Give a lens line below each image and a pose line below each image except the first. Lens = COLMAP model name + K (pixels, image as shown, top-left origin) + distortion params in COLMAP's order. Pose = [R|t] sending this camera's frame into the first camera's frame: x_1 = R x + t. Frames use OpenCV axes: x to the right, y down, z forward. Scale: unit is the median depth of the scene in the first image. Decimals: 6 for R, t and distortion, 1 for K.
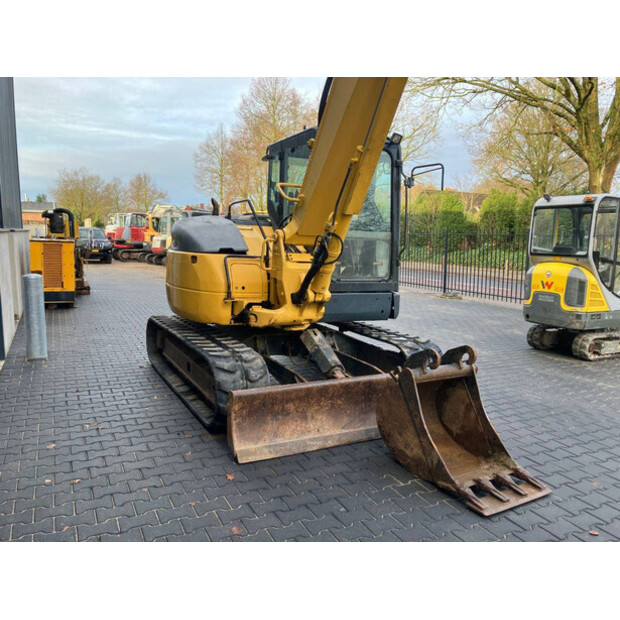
lens RADIAL K [[505.0, 0, 319.5], [0, 505.0, 299.5], [0, 0, 1]] dist [0.052905, -0.061006]
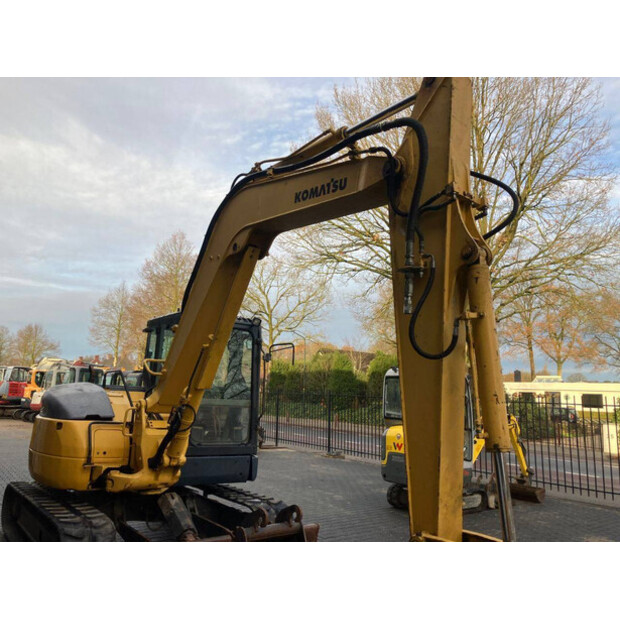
lens RADIAL K [[505.0, 0, 312.5], [0, 505.0, 307.4], [0, 0, 1]] dist [0.052905, -0.061006]
pose [[0.984512, 0.042308, 0.170136, 0.084596], [0.007790, 0.958930, -0.283536, -0.009454], [-0.175145, 0.280470, 0.943748, -0.180021]]
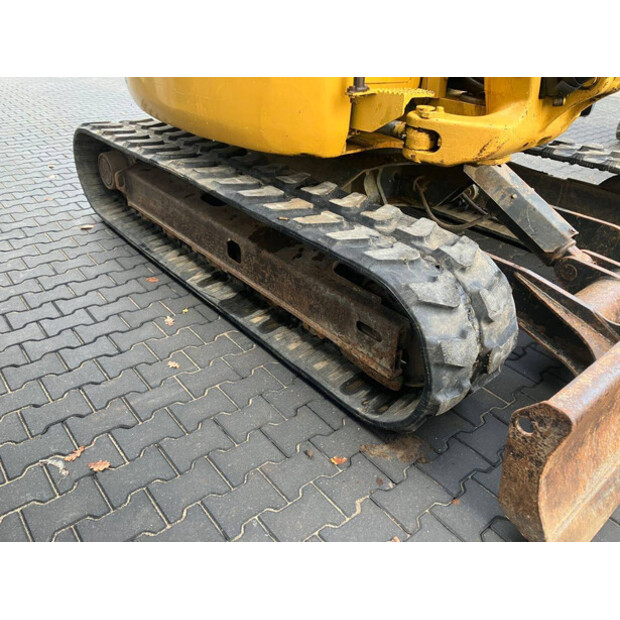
lens RADIAL K [[505.0, 0, 327.7], [0, 505.0, 302.2], [0, 0, 1]] dist [0.052905, -0.061006]
pose [[0.974895, -0.106855, 0.195352, -0.279387], [0.016564, 0.909701, 0.414934, -0.013430], [-0.222050, -0.401281, 0.888632, 0.577906]]
